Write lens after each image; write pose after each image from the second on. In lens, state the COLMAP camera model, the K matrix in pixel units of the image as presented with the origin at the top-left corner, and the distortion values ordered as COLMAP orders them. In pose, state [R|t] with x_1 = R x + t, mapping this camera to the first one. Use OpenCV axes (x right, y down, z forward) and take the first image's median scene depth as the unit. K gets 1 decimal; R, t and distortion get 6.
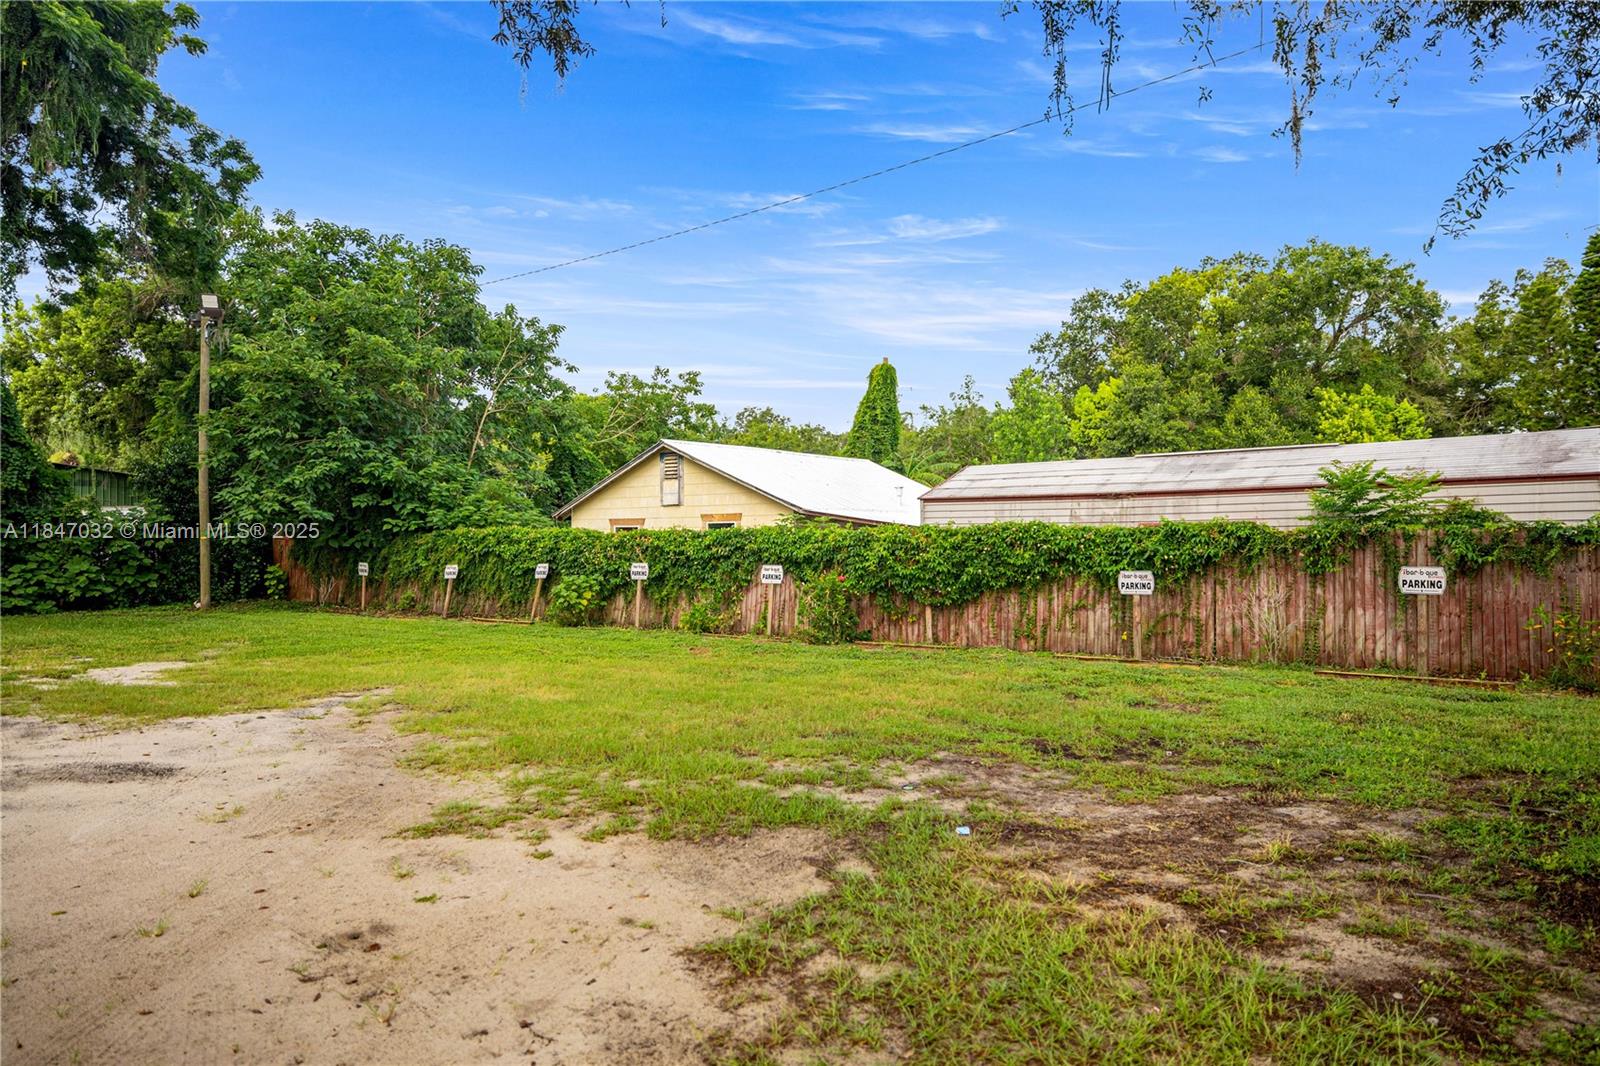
lens RADIAL K [[996.9, 0, 803.6], [0, 996.9, 533.6], [0, 0, 1]] dist [-0.002452, 0.001626]
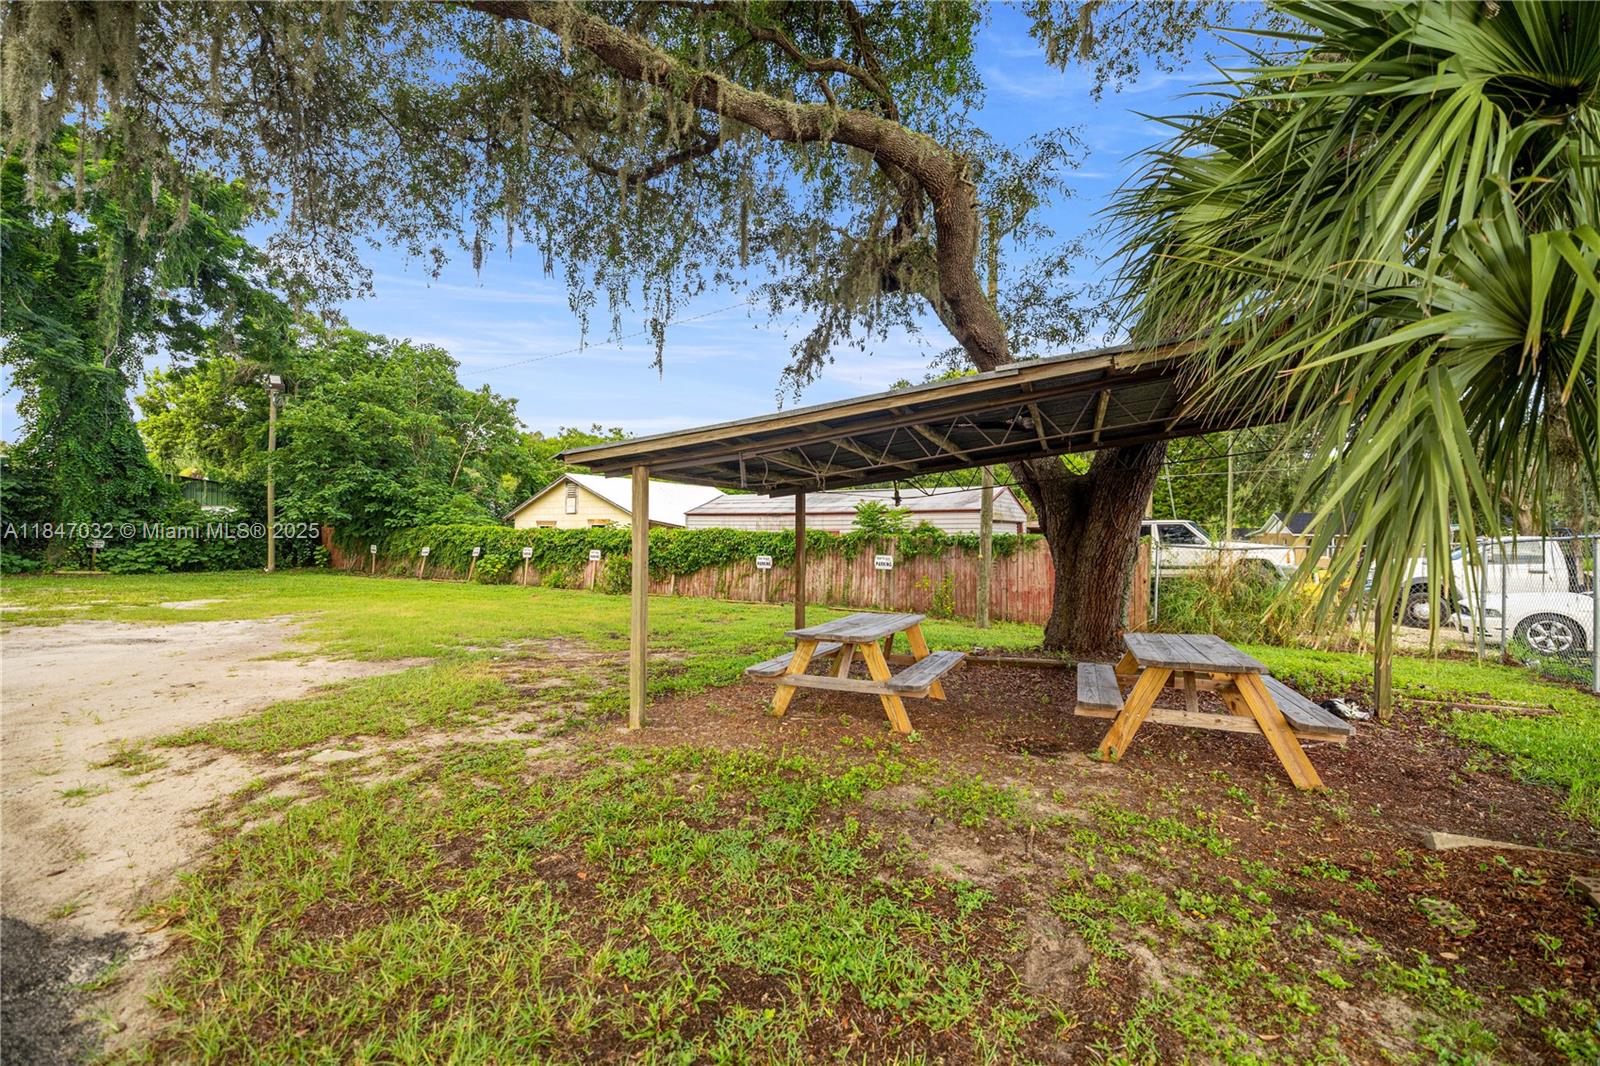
lens RADIAL K [[674.9, 0, 797.7], [0, 674.9, 541.0], [0, 0, 1]] dist [0.003063, 0.000416]
pose [[0.997131, 0.017514, 0.073638, 0.167082], [-0.018452, 0.999757, 0.012070, -0.003589], [-0.073409, -0.013395, 0.997212, -0.147617]]
